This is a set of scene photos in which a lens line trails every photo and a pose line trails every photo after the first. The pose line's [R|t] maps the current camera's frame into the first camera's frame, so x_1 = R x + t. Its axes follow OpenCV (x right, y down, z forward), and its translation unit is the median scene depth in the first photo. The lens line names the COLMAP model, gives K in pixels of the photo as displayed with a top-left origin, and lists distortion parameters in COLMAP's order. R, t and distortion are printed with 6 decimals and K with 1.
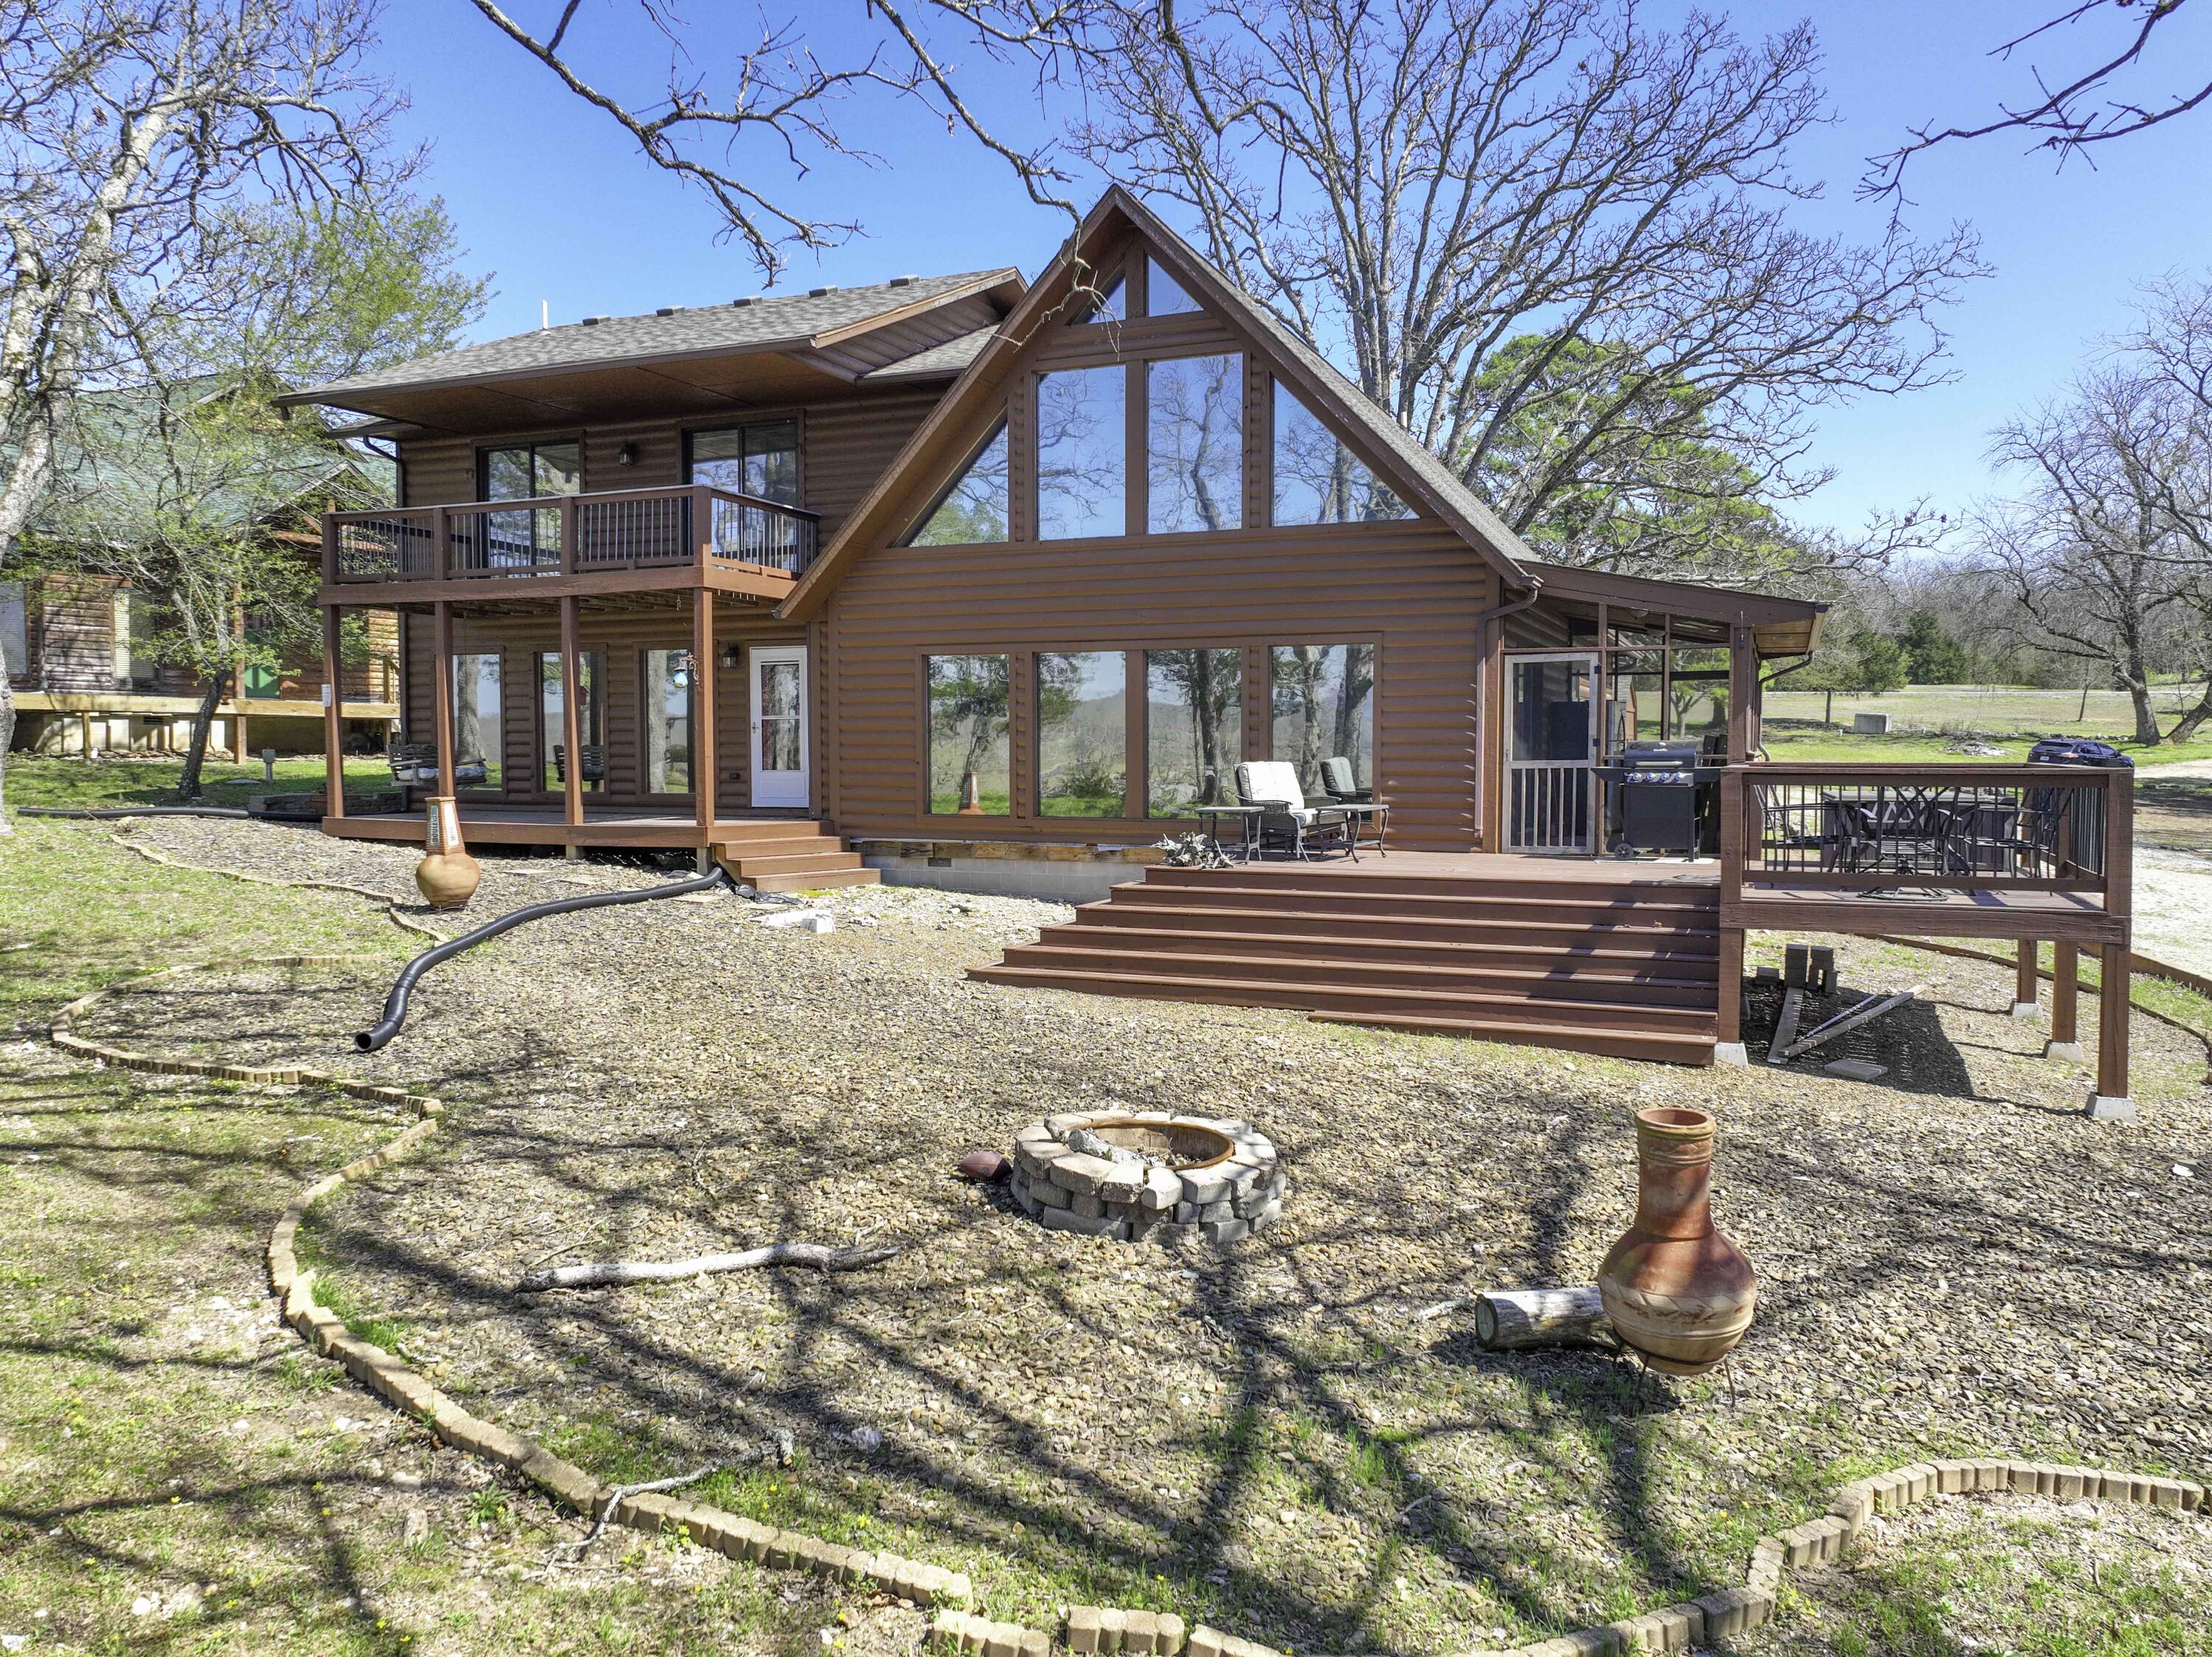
lens RADIAL K [[1560.1, 0, 1126.2], [0, 1560.1, 826.6], [0, 0, 1]] dist [0.001135, -0.000099]
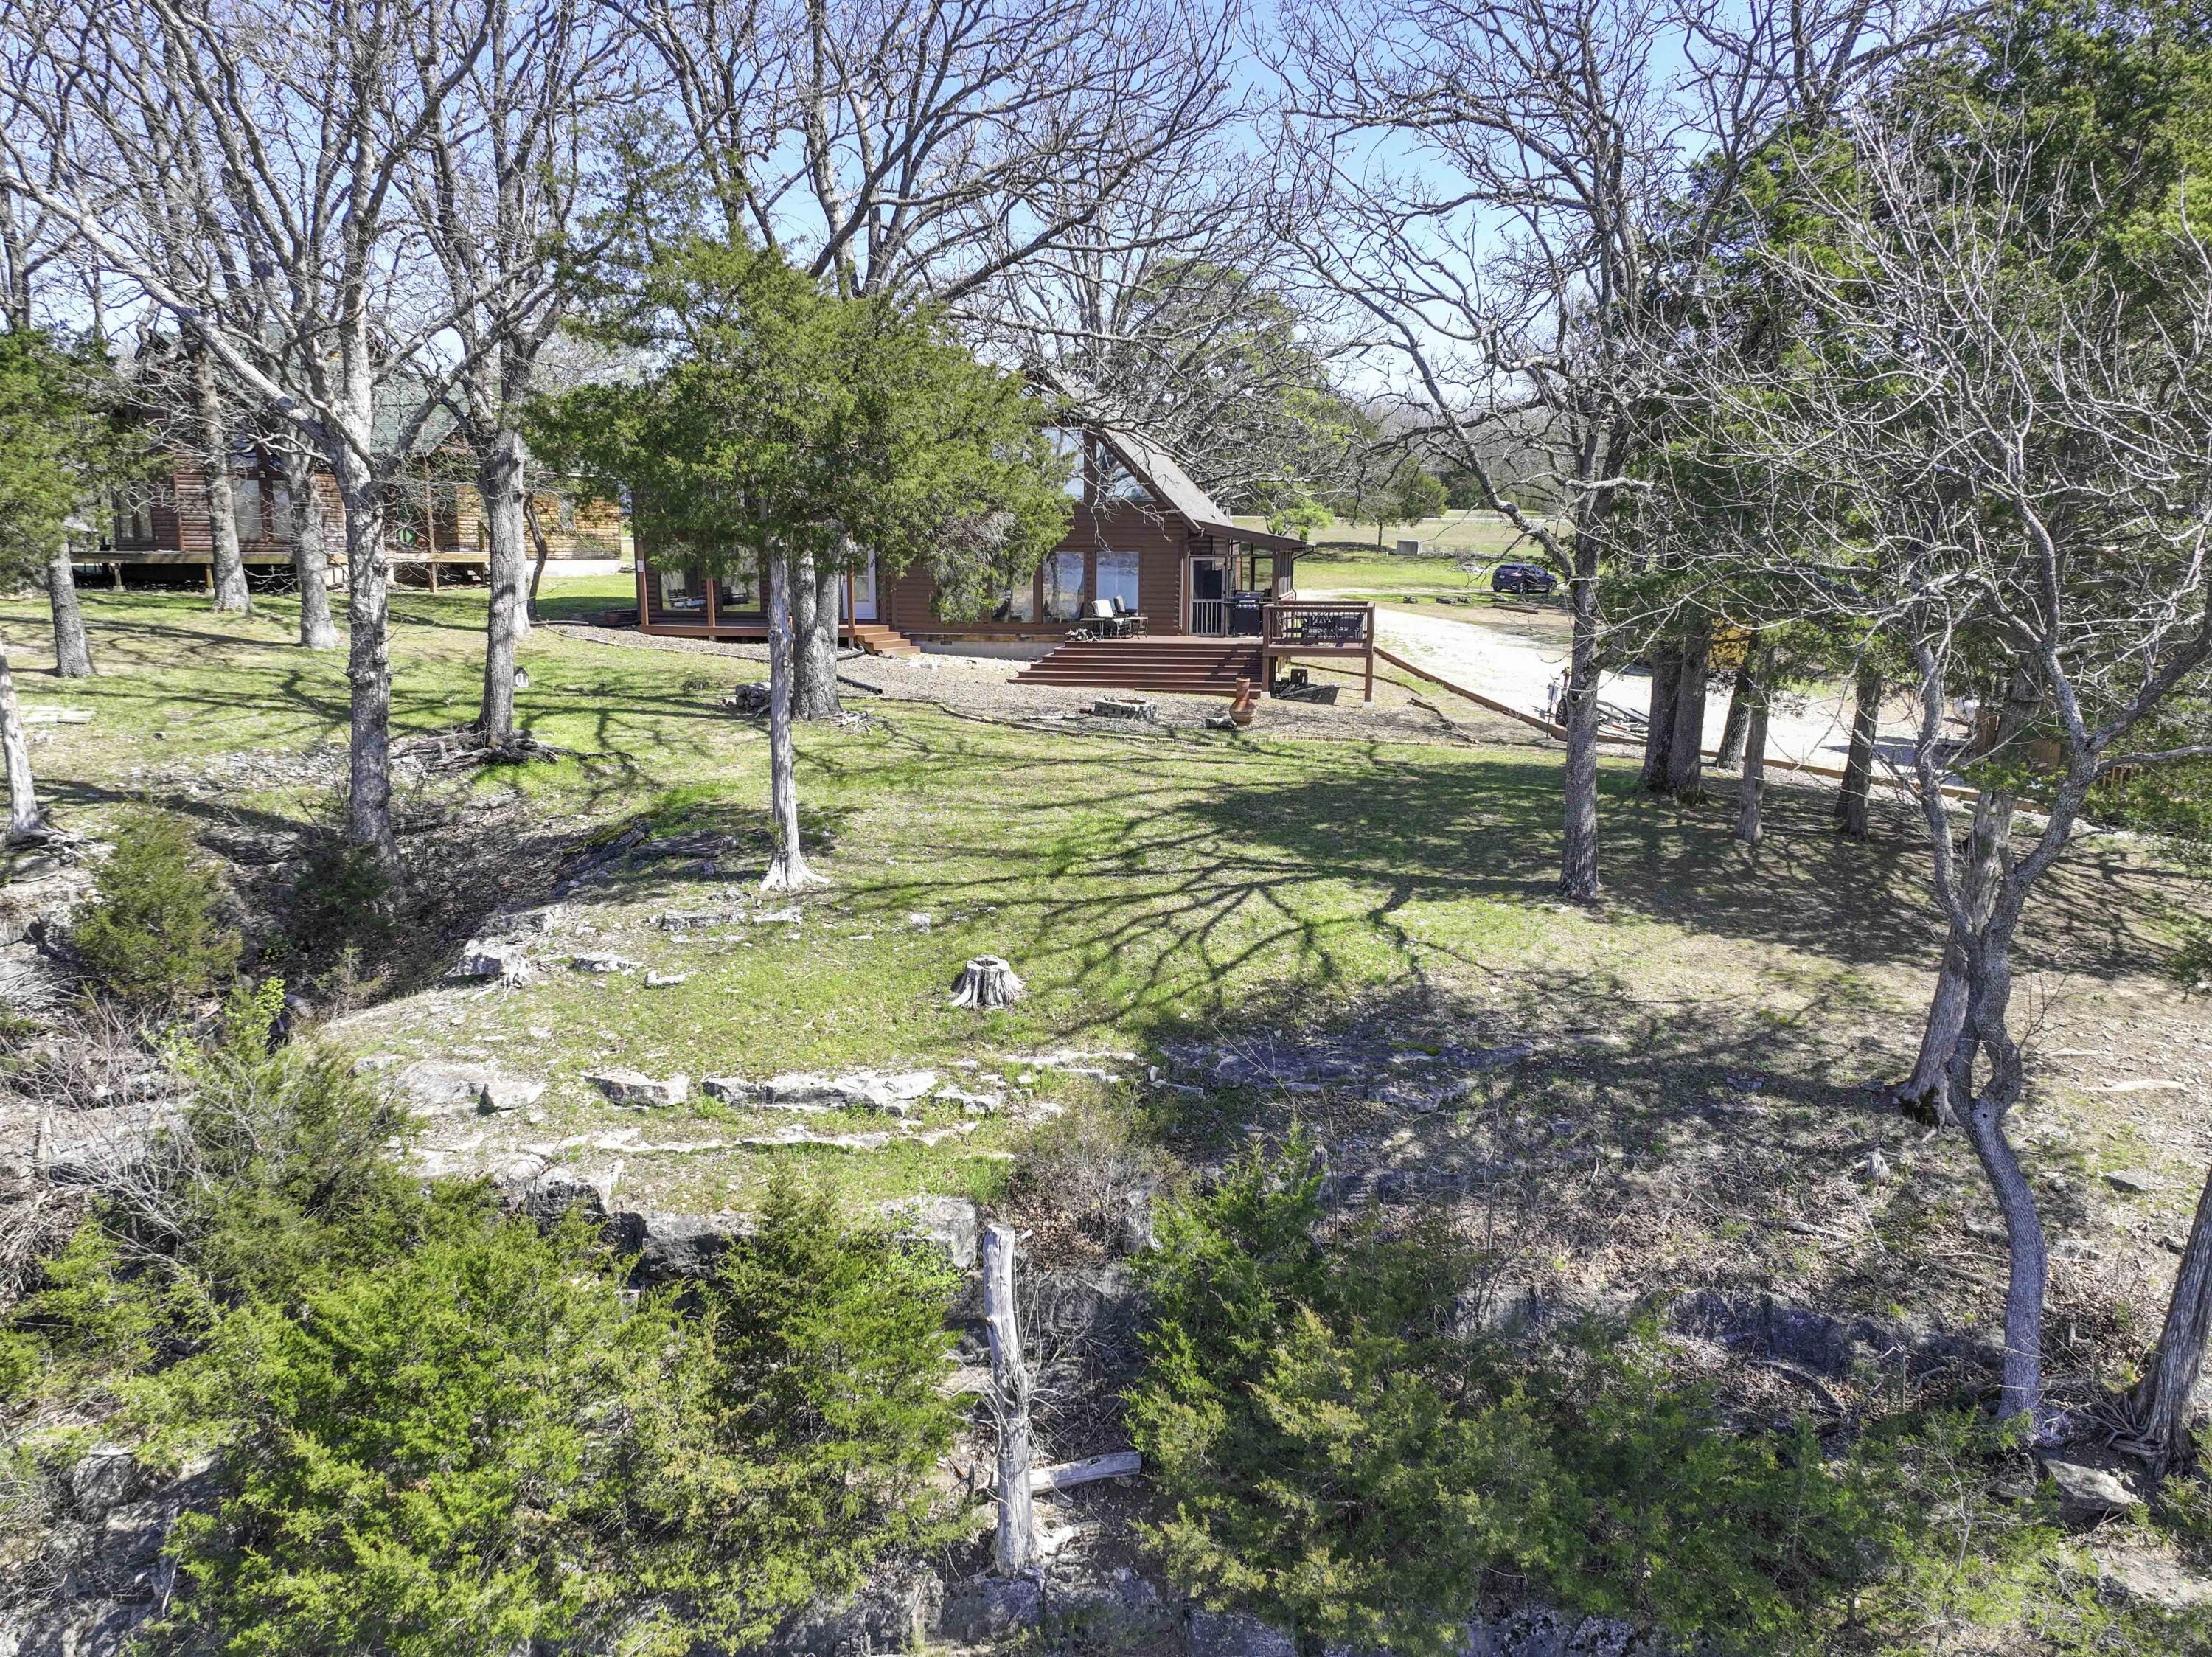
lens RADIAL K [[1560.1, 0, 1126.2], [0, 1560.1, 826.6], [0, 0, 1]] dist [0.001135, -0.000099]
pose [[0.971732, -0.038222, 0.232974, -0.434762], [0.008244, 0.991699, 0.128314, -0.001426], [-0.235945, -0.122766, 0.963981, -1.375491]]
